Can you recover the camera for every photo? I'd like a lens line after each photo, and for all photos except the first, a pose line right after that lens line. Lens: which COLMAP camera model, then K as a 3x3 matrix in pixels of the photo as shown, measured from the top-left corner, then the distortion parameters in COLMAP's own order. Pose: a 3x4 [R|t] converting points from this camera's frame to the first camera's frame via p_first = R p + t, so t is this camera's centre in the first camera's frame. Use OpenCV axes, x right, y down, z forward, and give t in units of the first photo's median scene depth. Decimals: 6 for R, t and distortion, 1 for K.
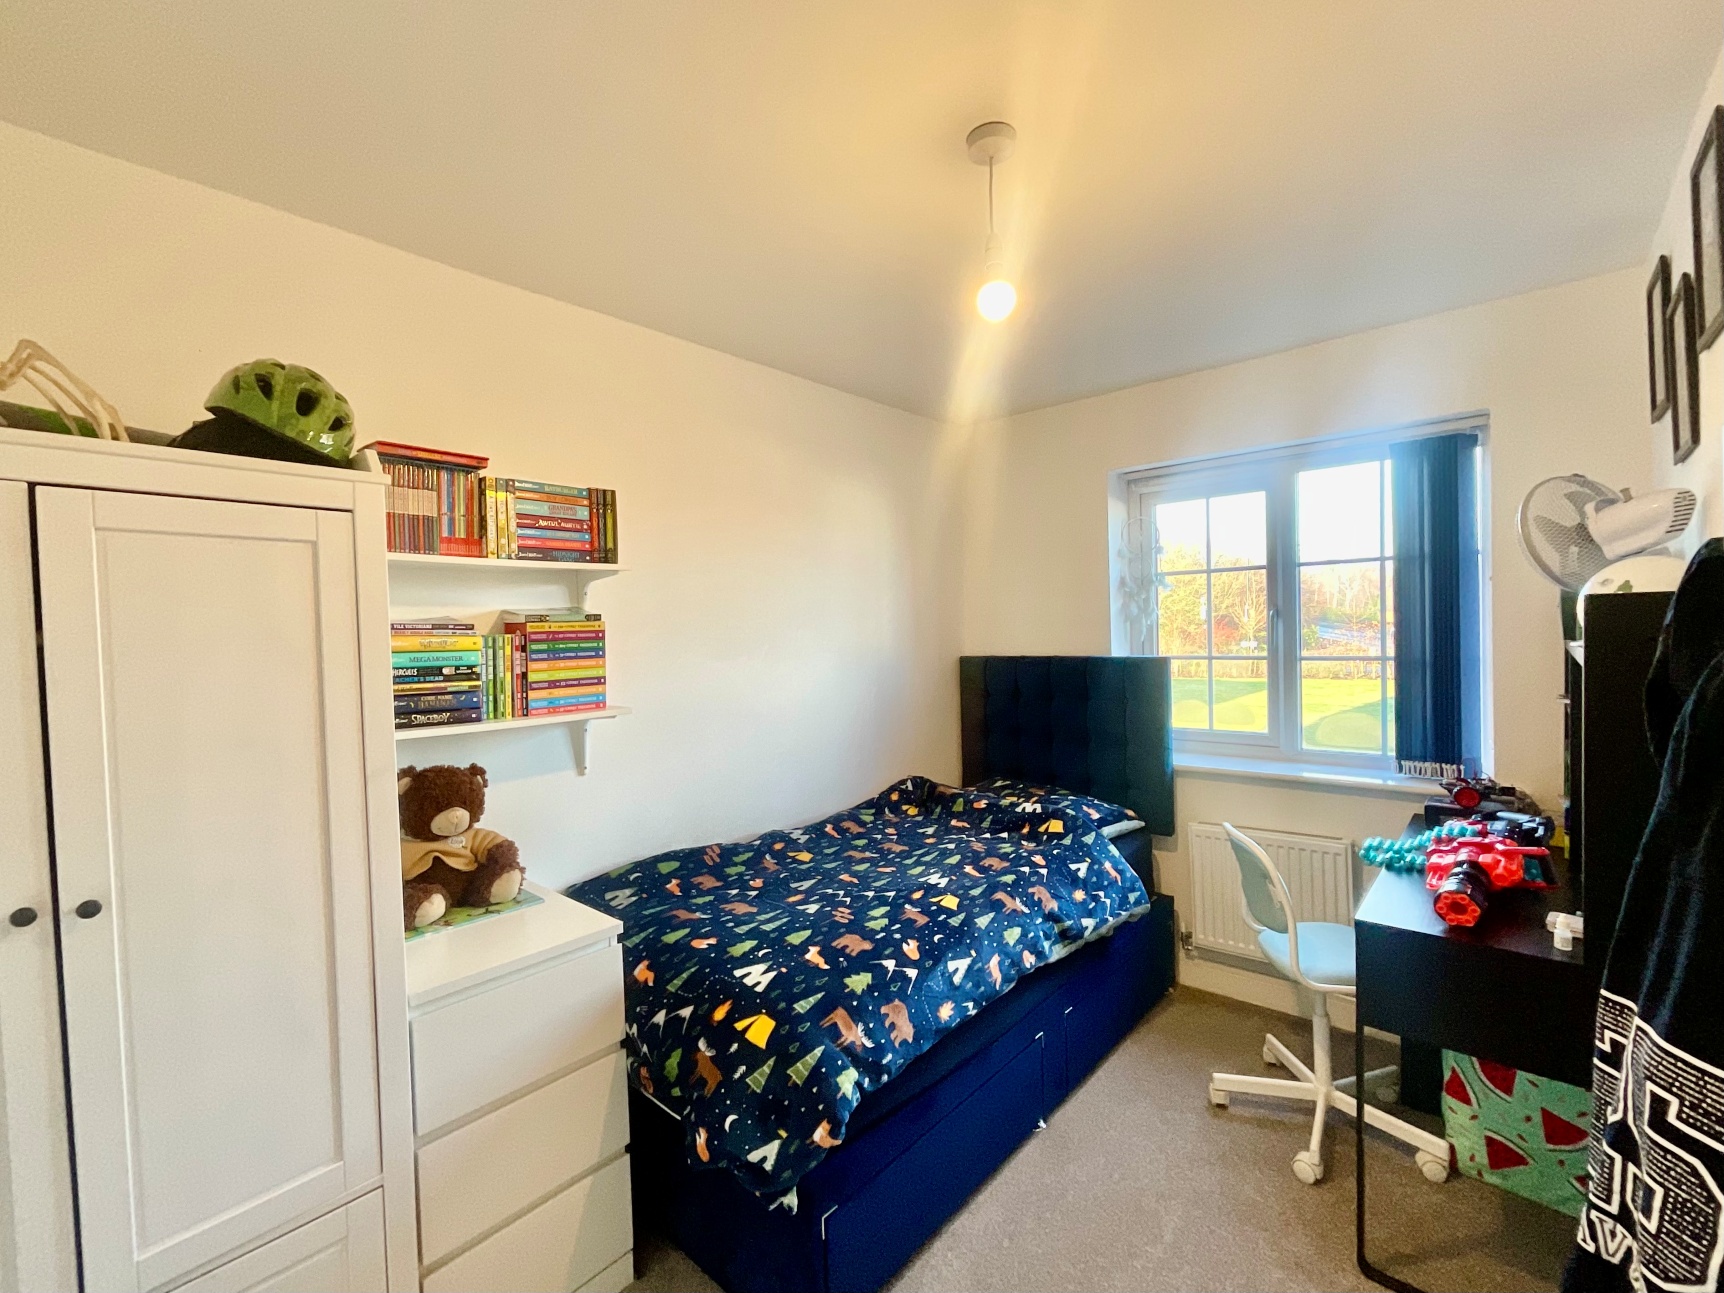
lens RADIAL K [[696.7, 0, 863.4], [0, 696.7, 647.5], [0, 0, 1]] dist [-0.001313, 0.000184]
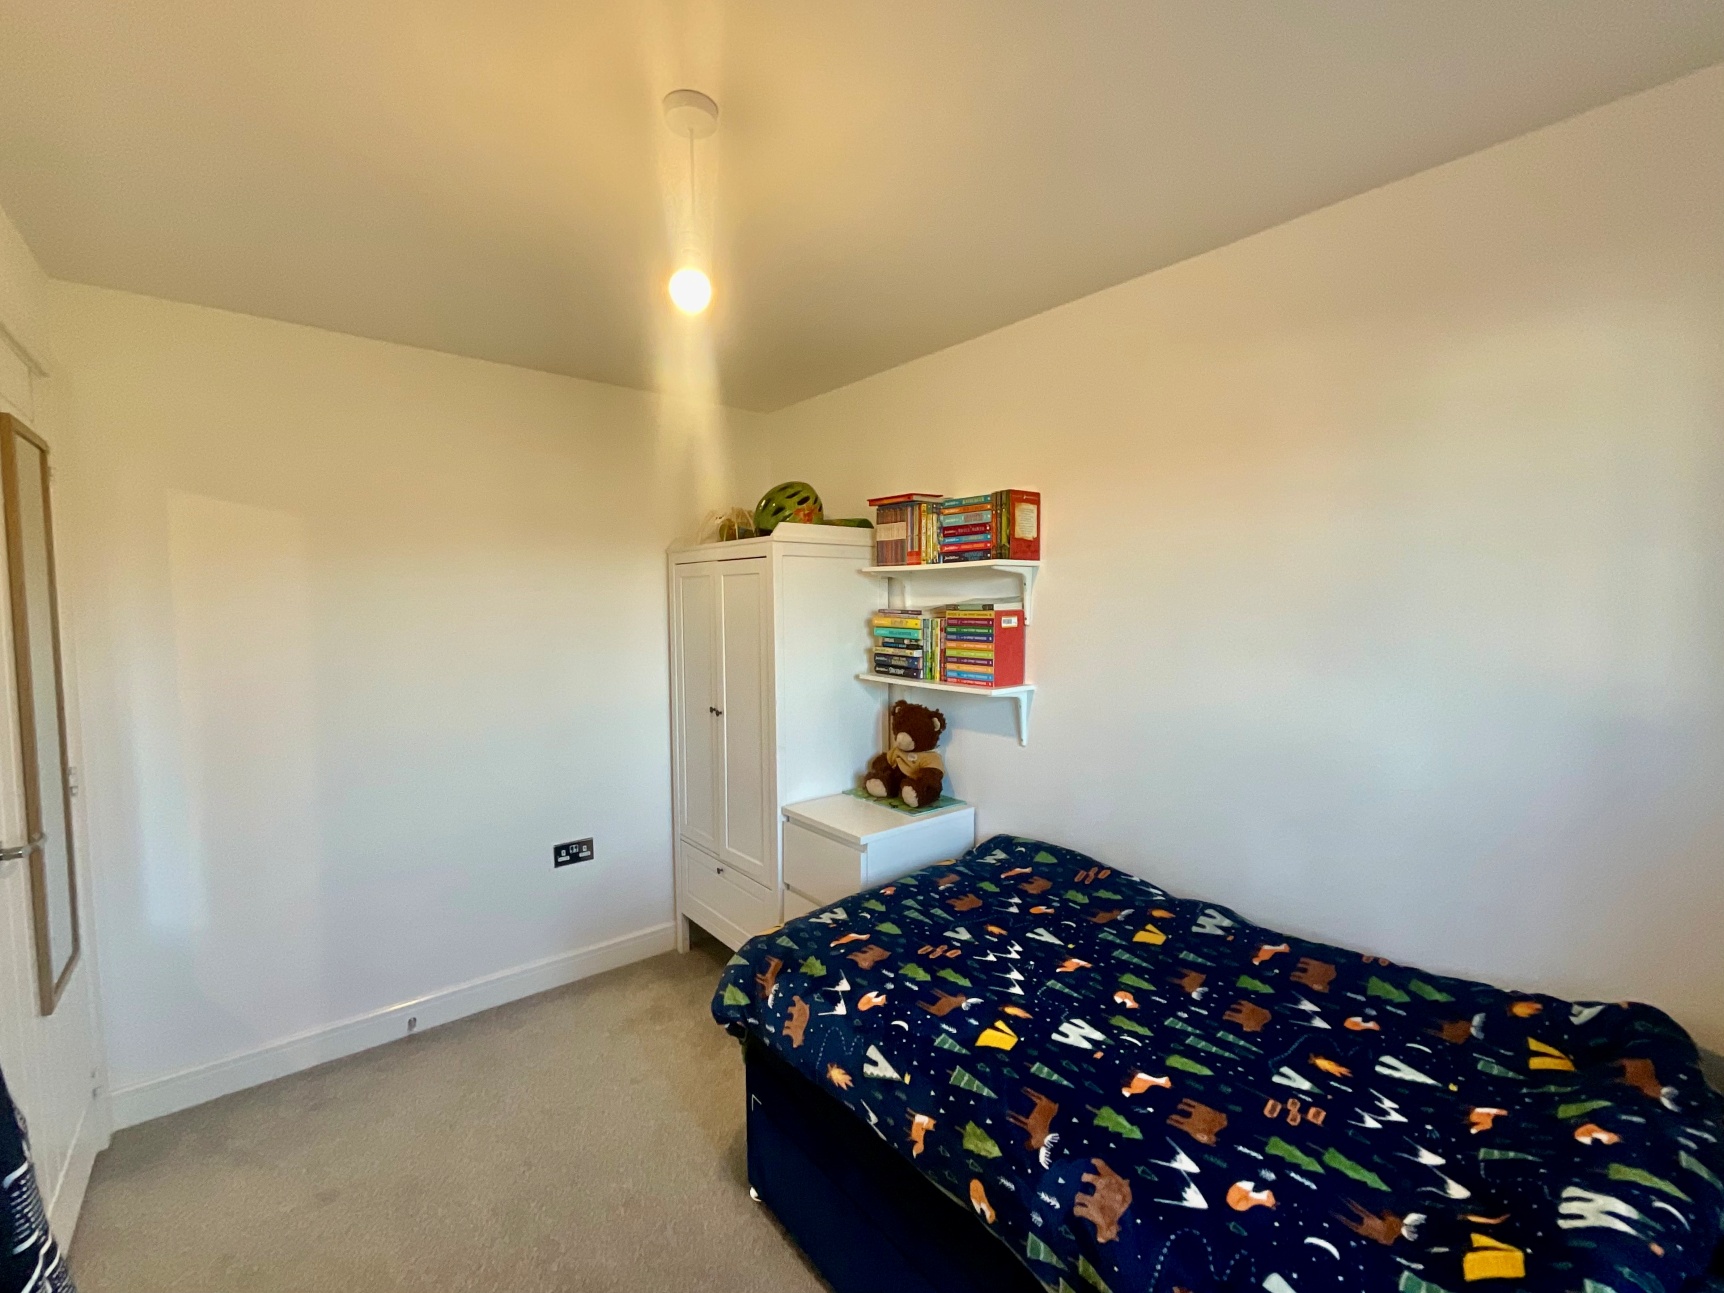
lens RADIAL K [[696.7, 0, 863.4], [0, 696.7, 647.5], [0, 0, 1]] dist [-0.001313, 0.000184]
pose [[-0.099947, 0.091623, -0.990765, 0.816250], [-0.021469, 0.995321, 0.094210, -0.085321], [0.994761, 0.030687, -0.097513, 0.961543]]
